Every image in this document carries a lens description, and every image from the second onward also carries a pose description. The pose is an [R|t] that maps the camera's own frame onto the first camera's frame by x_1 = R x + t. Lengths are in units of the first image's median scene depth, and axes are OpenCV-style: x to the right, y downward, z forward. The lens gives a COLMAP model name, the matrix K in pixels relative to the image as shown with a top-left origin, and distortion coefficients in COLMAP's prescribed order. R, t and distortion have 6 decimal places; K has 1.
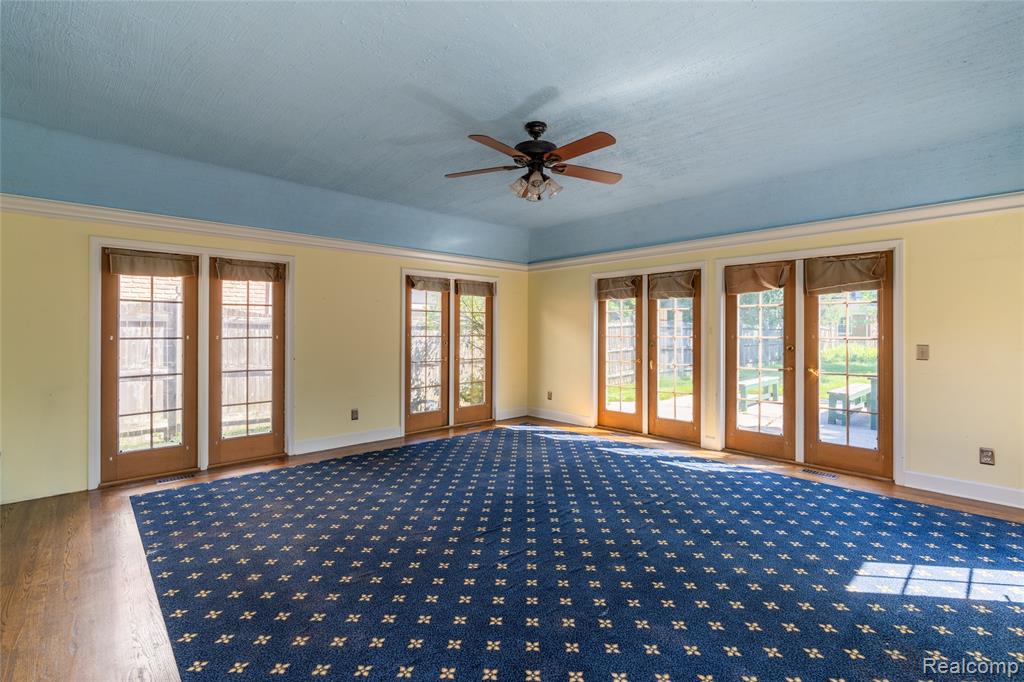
lens RADIAL K [[469.9, 0, 509.9], [0, 469.9, 335.3], [0, 0, 1]] dist [-0.010768, 0.004188]
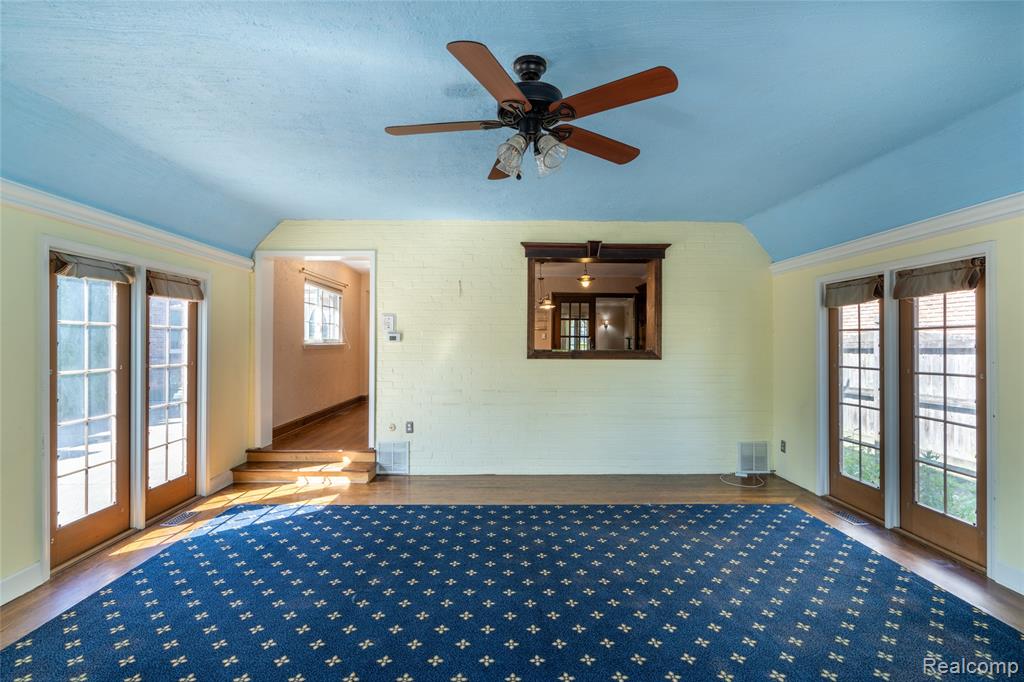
lens RADIAL K [[470.9, 0, 514.0], [0, 470.9, 340.5], [0, 0, 1]] dist [0.001115, 0.000174]
pose [[-0.663960, -0.006551, -0.747740, 0.468354], [-0.010621, 0.999943, 0.000671, -0.045816], [0.747693, 0.008387, -0.663992, 1.173248]]
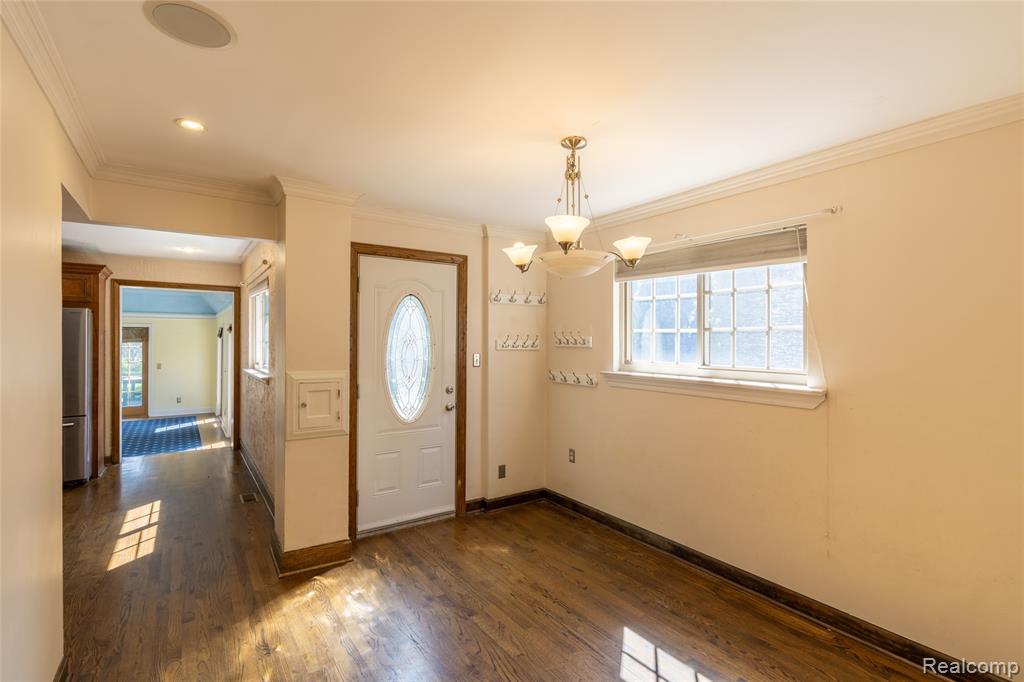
lens RADIAL K [[469.9, 0, 513.8], [0, 469.9, 341.6], [0, 0, 1]] dist [-0.010768, 0.004188]
pose [[0.149004, 0.003470, 0.988830, -1.435985], [0.003282, 0.999987, -0.004004, -0.083859], [-0.988831, 0.003842, 0.148991, -1.385035]]
